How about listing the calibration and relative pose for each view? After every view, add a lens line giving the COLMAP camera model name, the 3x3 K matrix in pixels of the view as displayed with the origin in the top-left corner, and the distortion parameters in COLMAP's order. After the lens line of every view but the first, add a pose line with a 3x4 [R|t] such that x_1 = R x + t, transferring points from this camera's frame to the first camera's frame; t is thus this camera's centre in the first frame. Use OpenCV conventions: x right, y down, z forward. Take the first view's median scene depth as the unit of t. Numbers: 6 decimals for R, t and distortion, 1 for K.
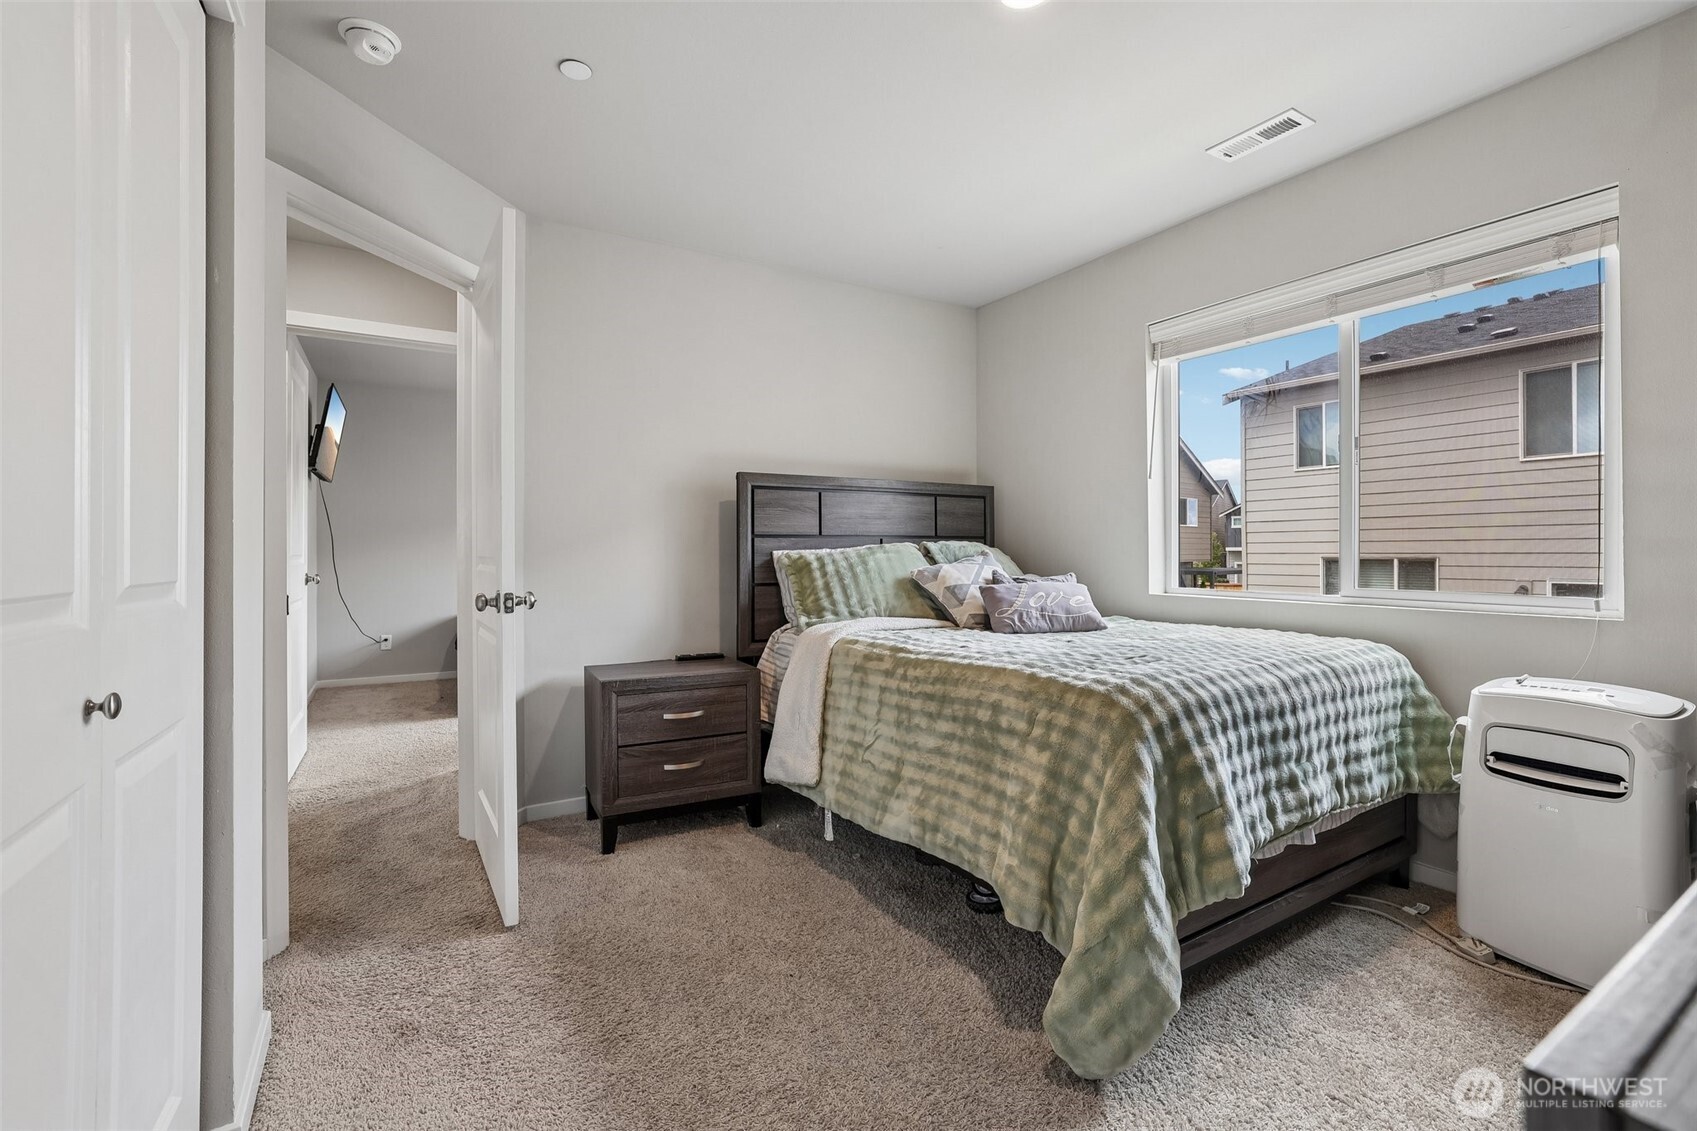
lens RADIAL K [[731.4, 0, 850.8], [0, 731.4, 547.4], [0, 0, 1]] dist [-0.048097, 0.017977]
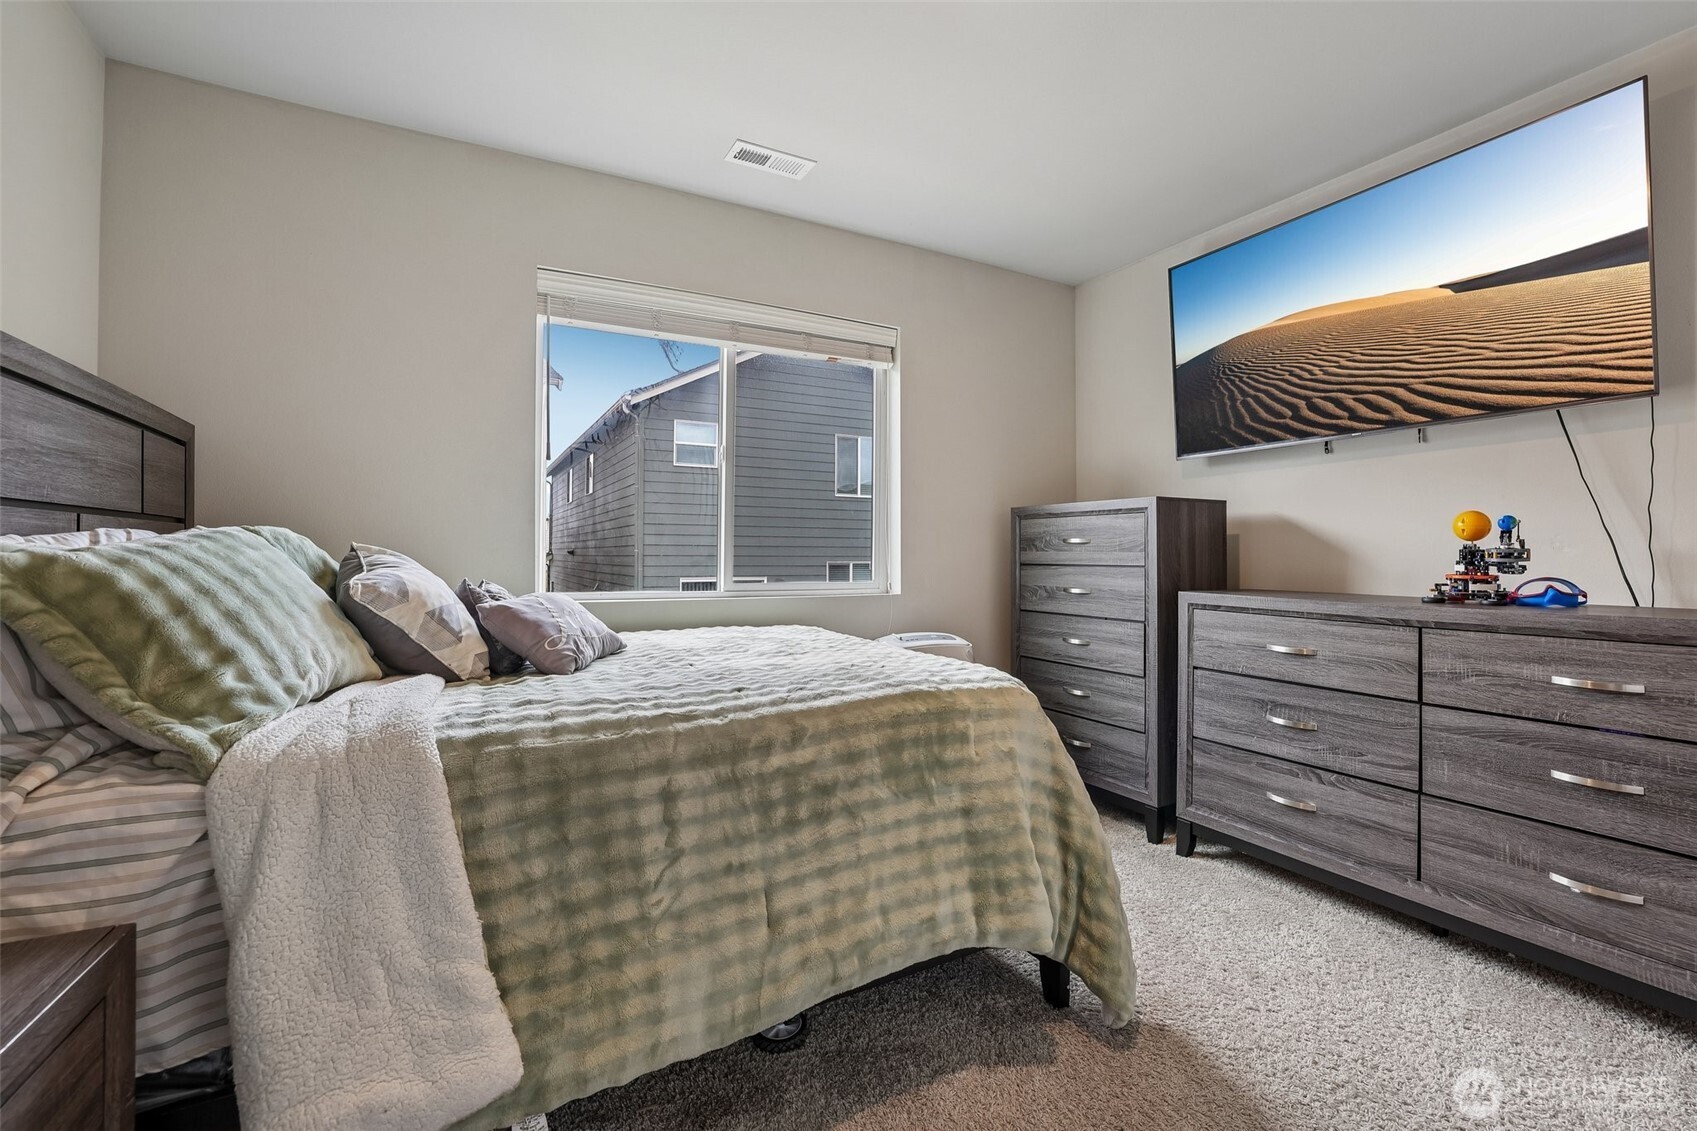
lens RADIAL K [[731.4, 0, 850.8], [0, 731.4, 547.4], [0, 0, 1]] dist [-0.048097, 0.017977]
pose [[0.044960, 0.011898, 0.998918, -0.395231], [0.000220, 0.999929, -0.011920, 0.012730], [-0.998989, 0.000756, 0.044954, 0.668734]]
